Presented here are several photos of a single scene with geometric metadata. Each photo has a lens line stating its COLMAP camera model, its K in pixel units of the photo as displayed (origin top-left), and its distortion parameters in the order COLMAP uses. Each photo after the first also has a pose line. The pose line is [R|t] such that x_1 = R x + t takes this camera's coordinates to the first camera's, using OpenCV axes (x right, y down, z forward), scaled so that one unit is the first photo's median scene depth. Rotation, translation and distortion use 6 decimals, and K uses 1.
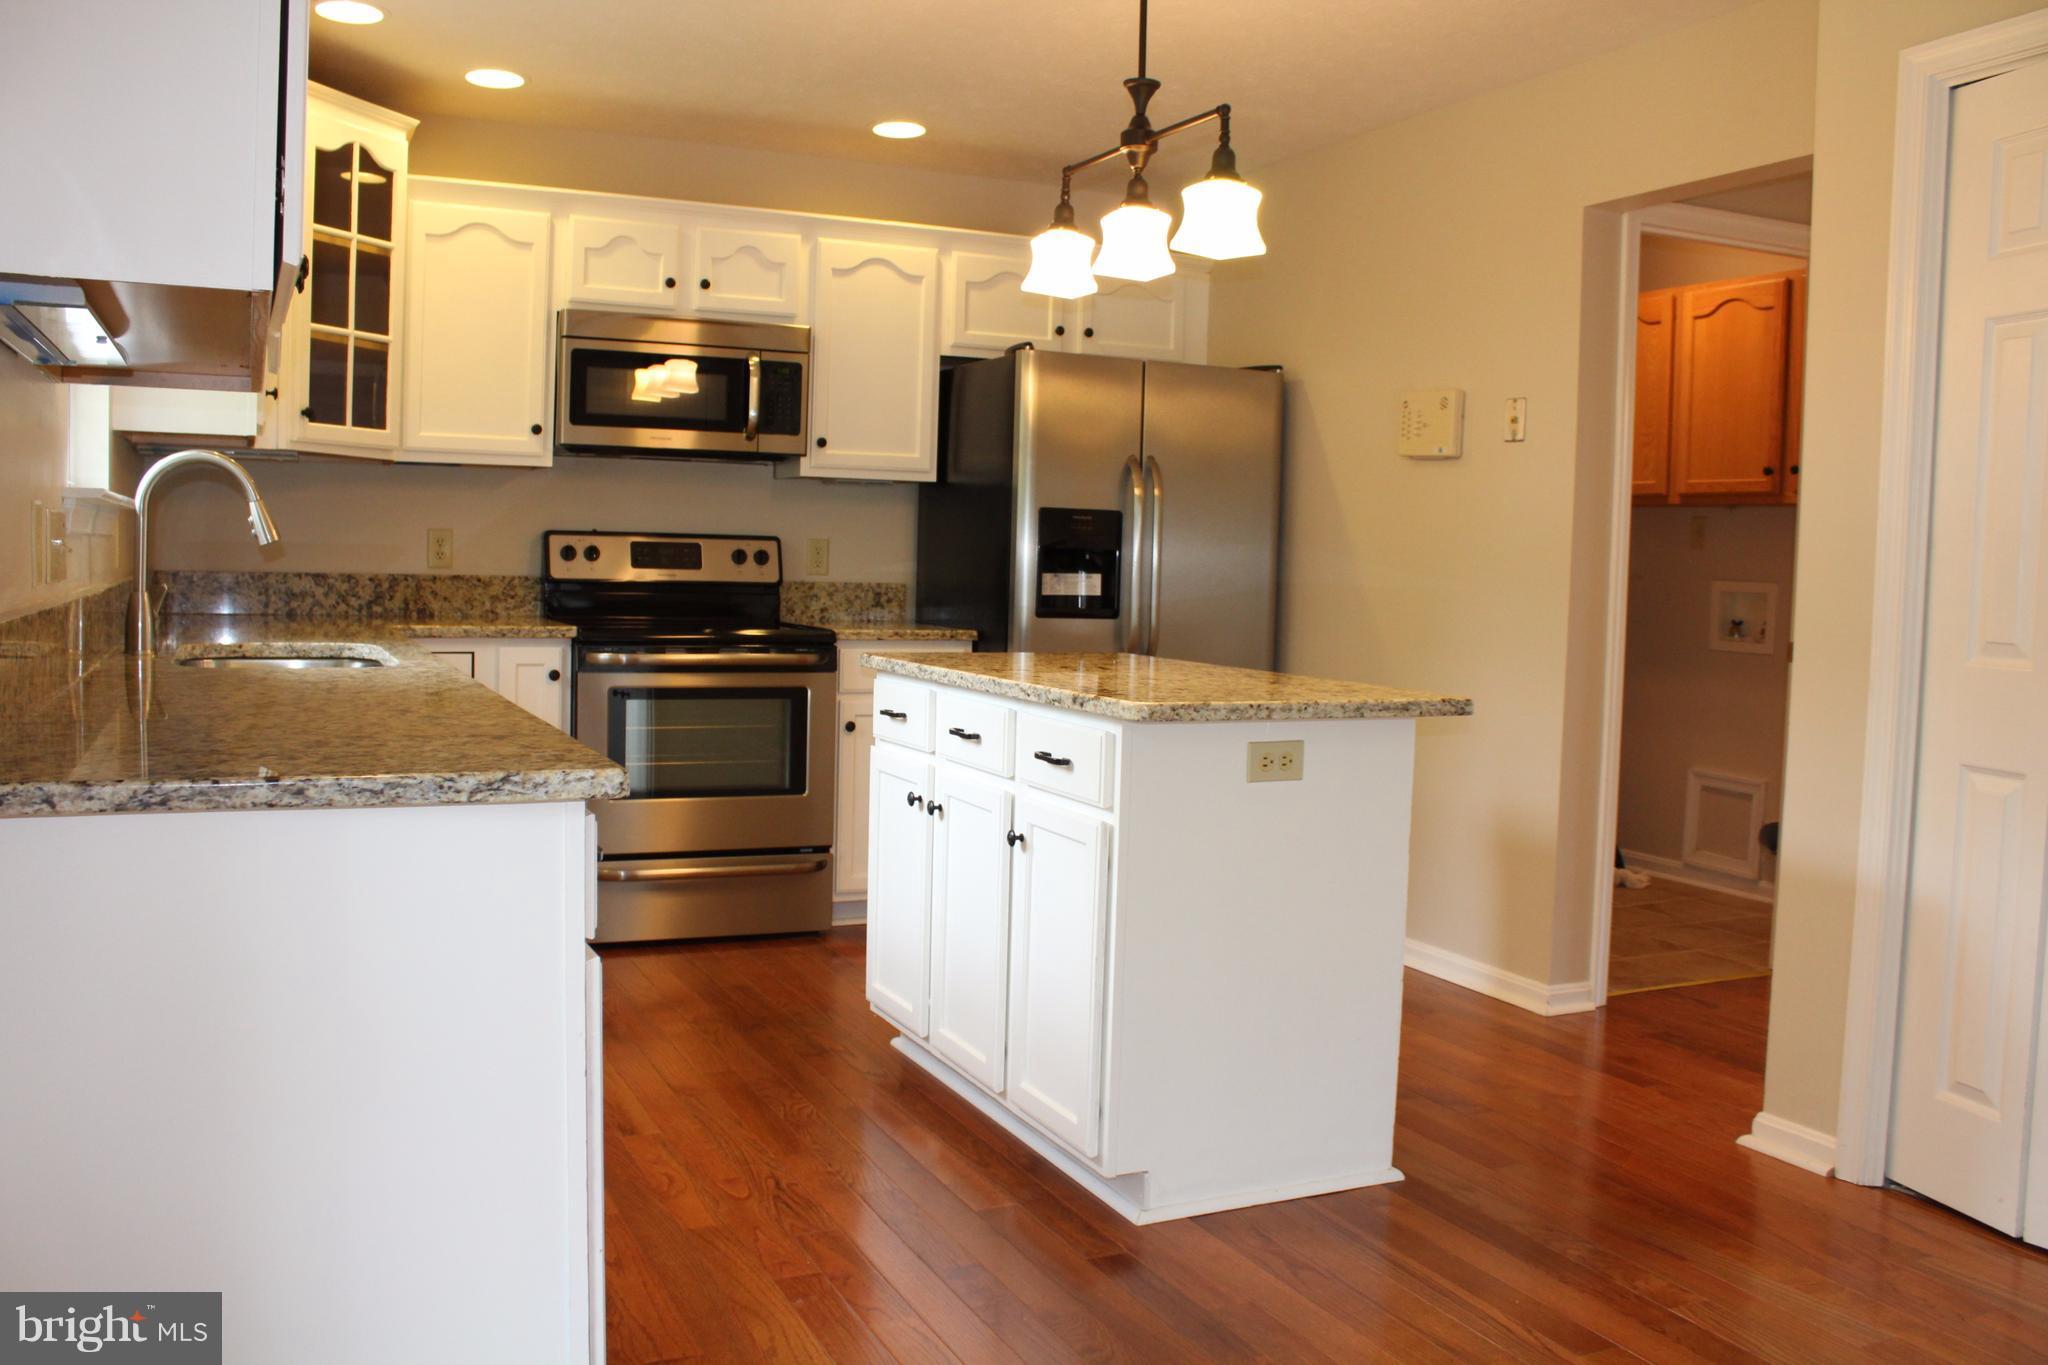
lens RADIAL K [[1709.4, 0, 1002.9], [0, 1709.4, 665.5], [0, 0, 1]] dist [-0.123427, 0.075651]
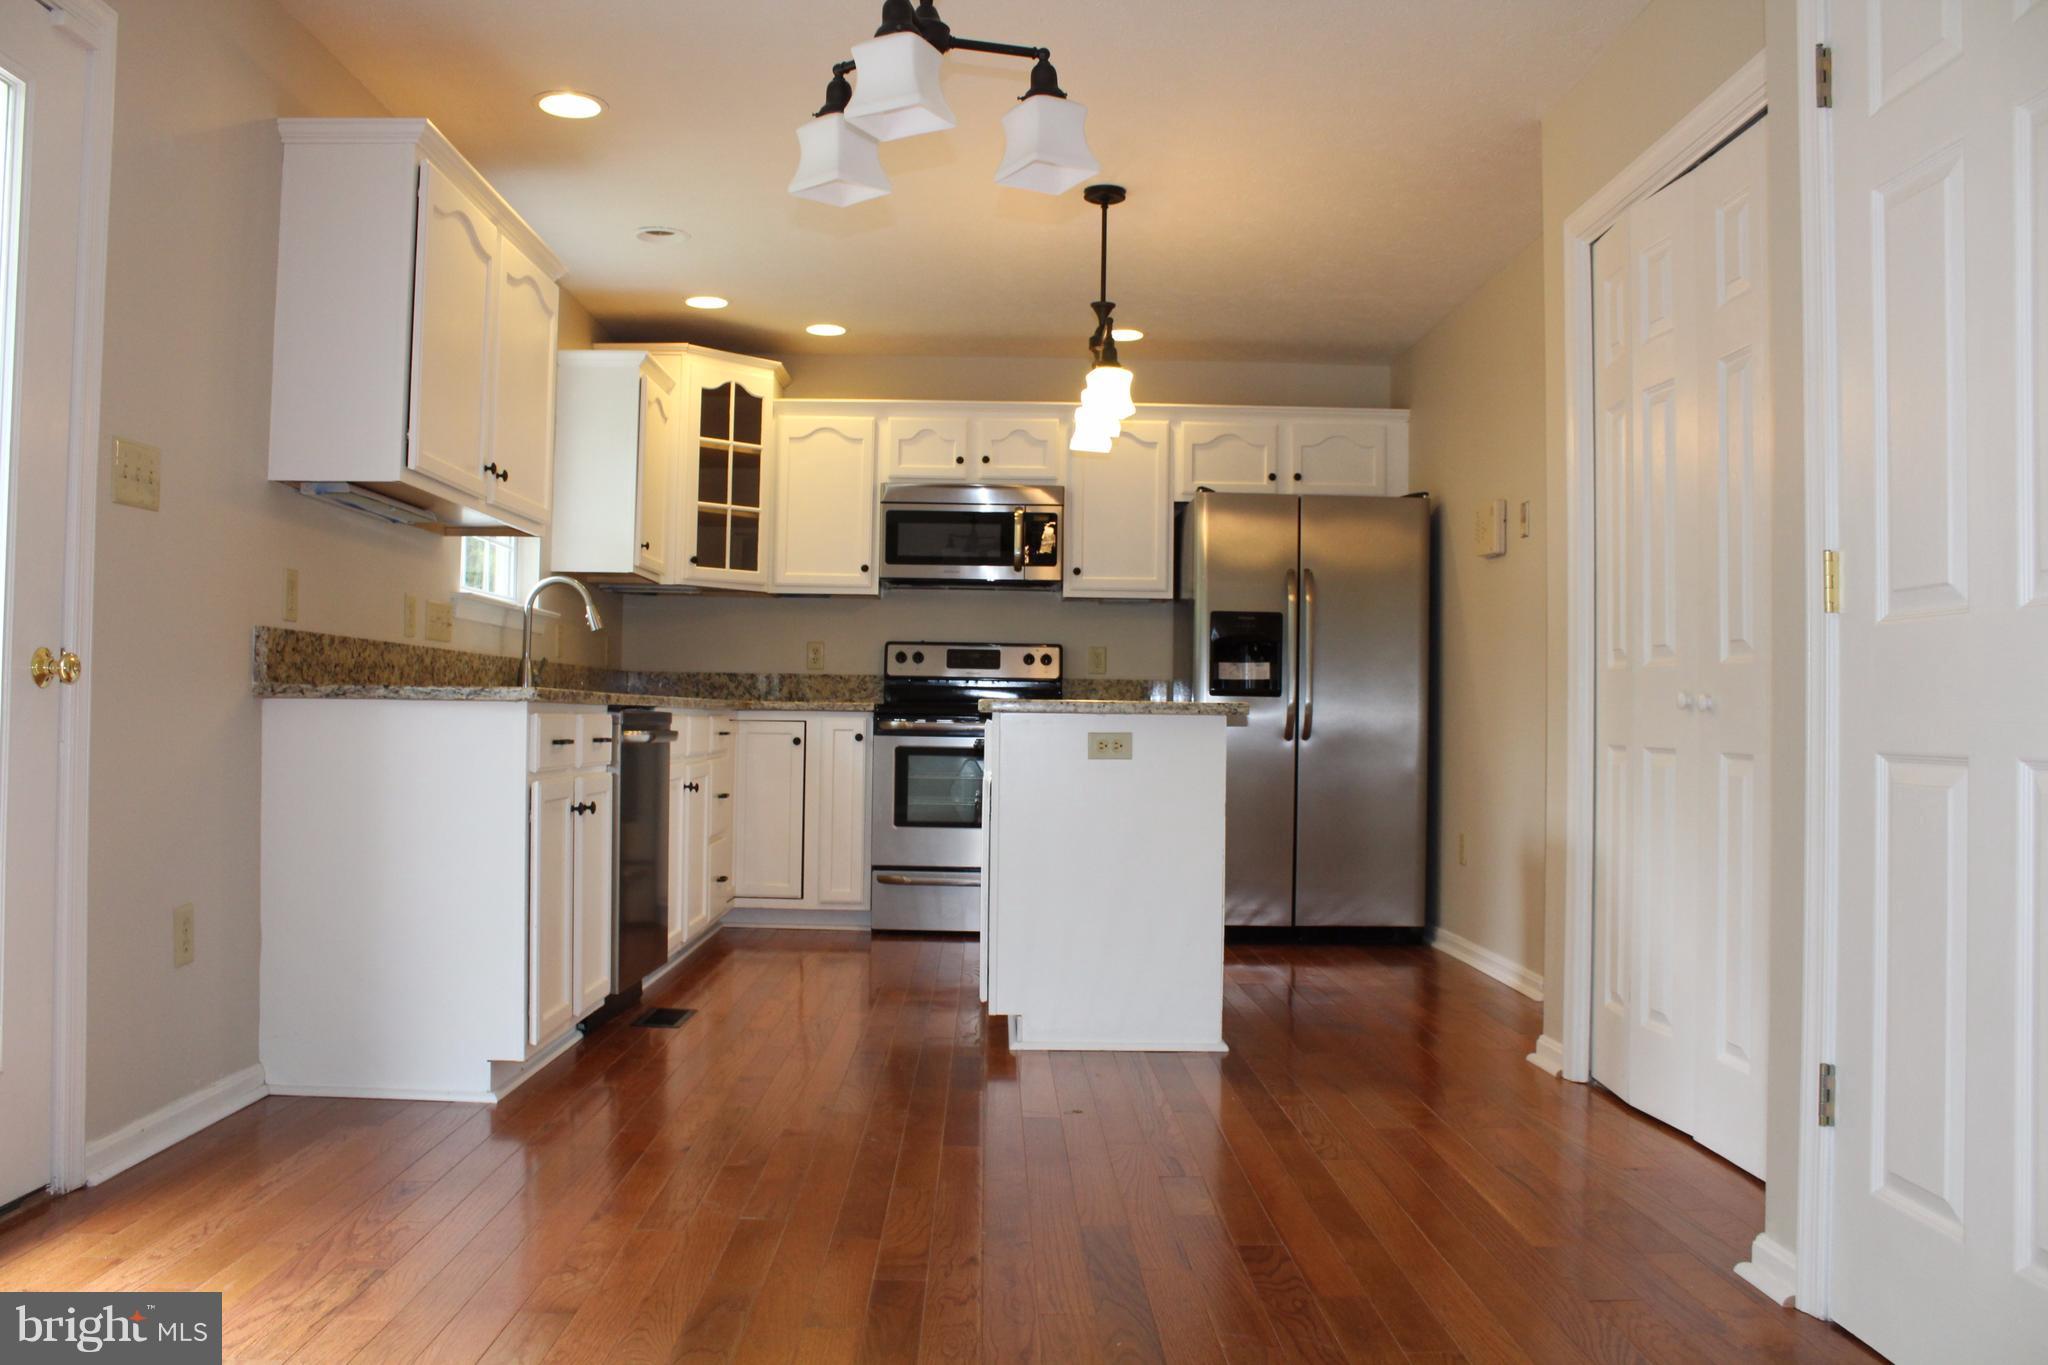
lens RADIAL K [[1709.4, 0, 1027.0], [0, 1709.4, 695.2], [0, 0, 1]] dist [-0.123427, 0.075651]
pose [[0.918000, -0.017558, -0.396191, 0.413673], [-0.016105, 0.996545, -0.081478, 0.081039], [0.396252, 0.081178, 0.914546, -0.248752]]
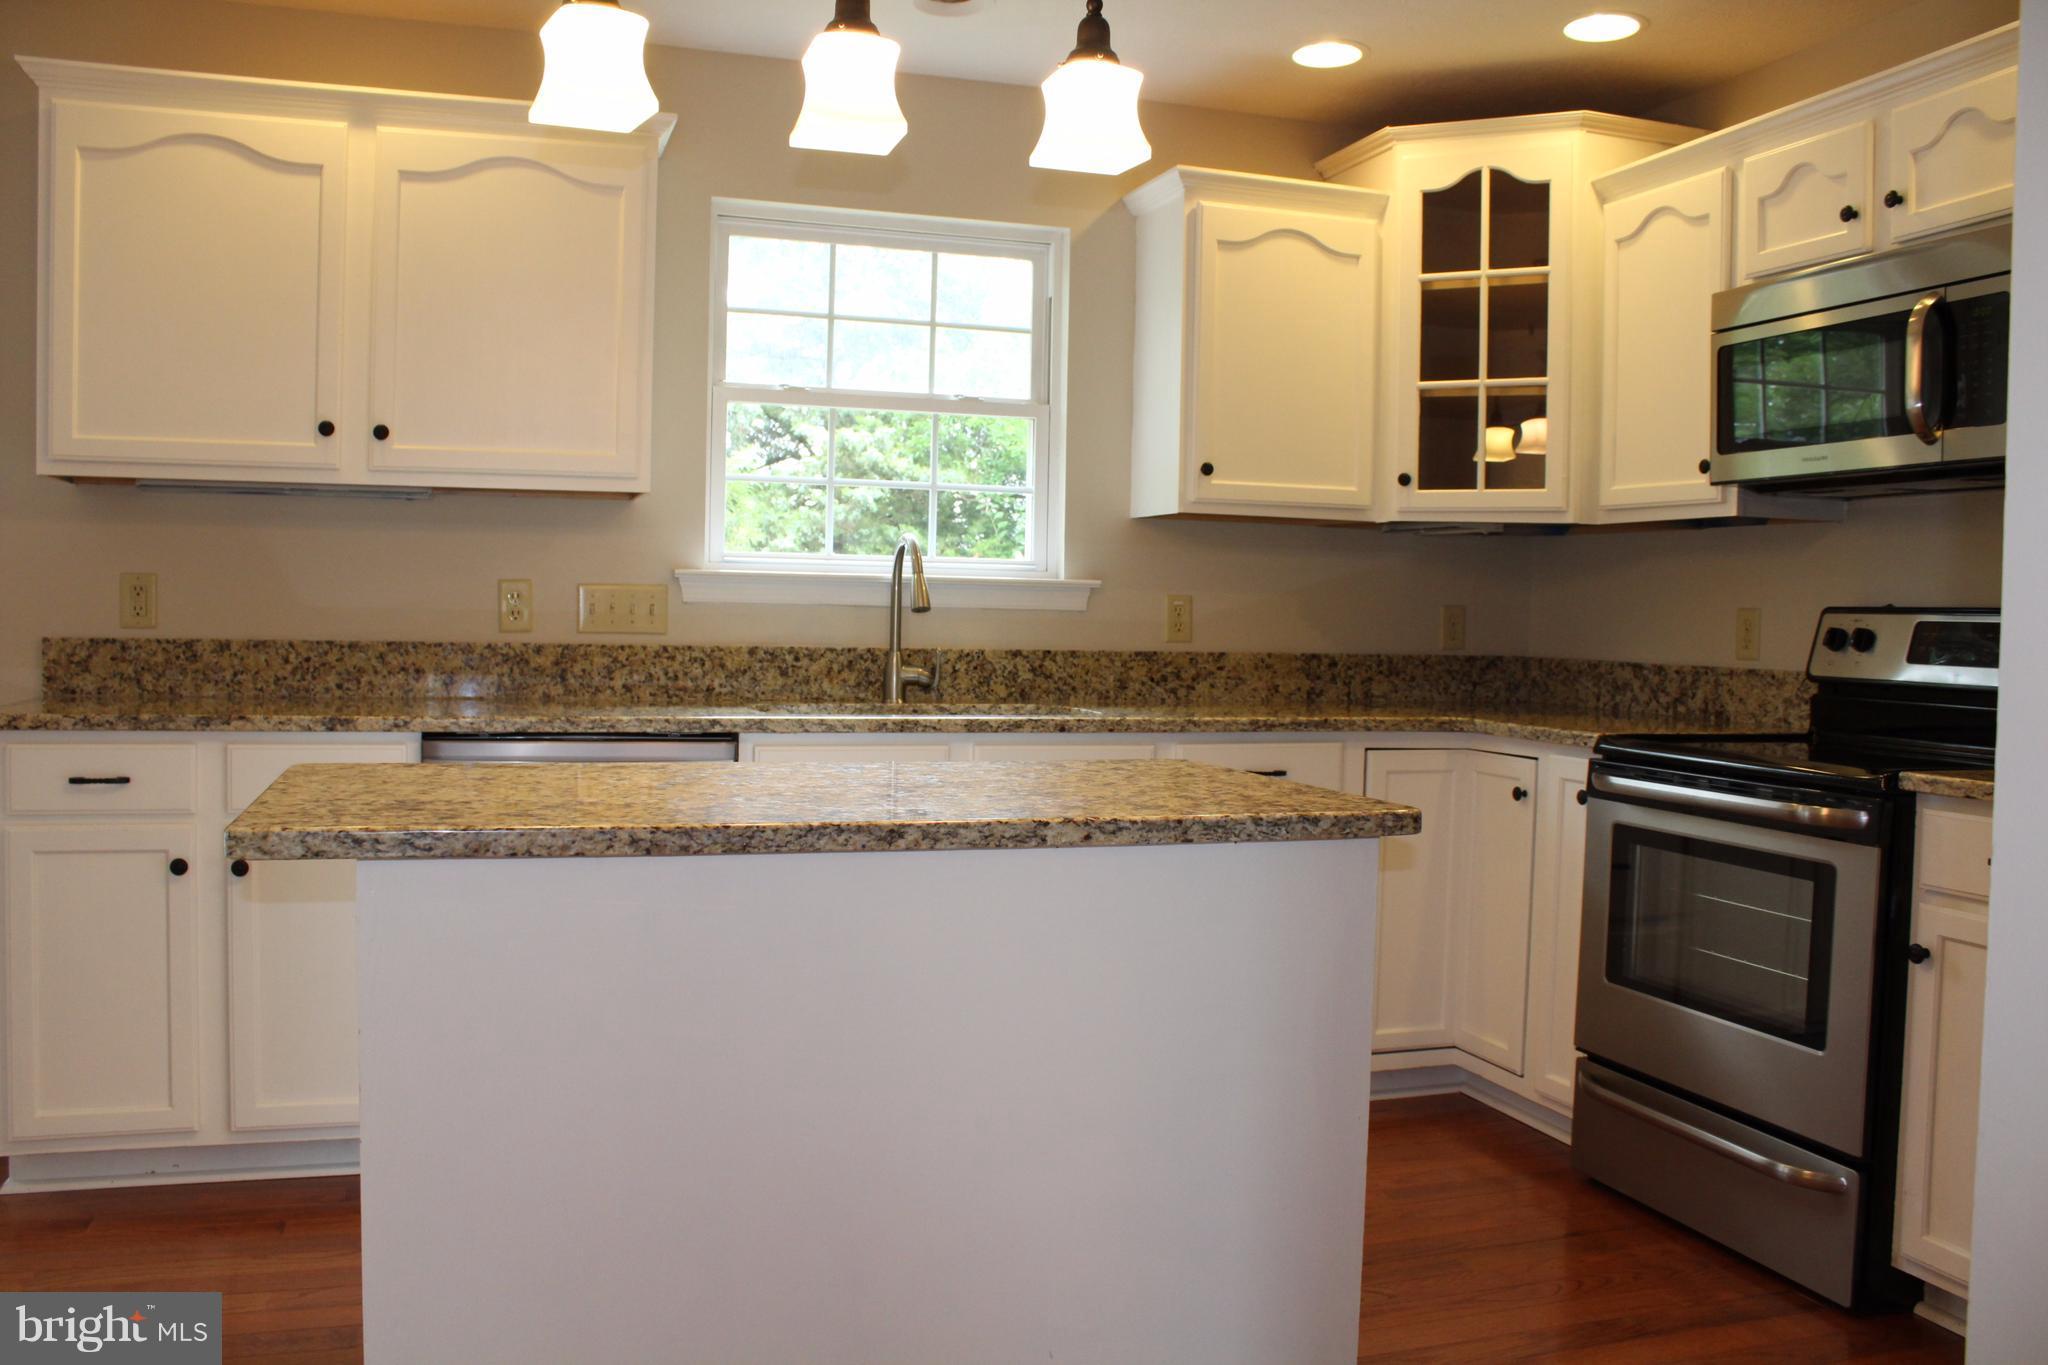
lens RADIAL K [[1709.4, 0, 1028.0], [0, 1709.4, 693.0], [0, 0, 1]] dist [-0.123427, 0.075651]
pose [[-0.107601, 0.018703, -0.994018, 0.470439], [-0.086900, 0.995819, 0.028144, -0.037313], [0.990389, 0.089408, -0.105526, 0.790932]]
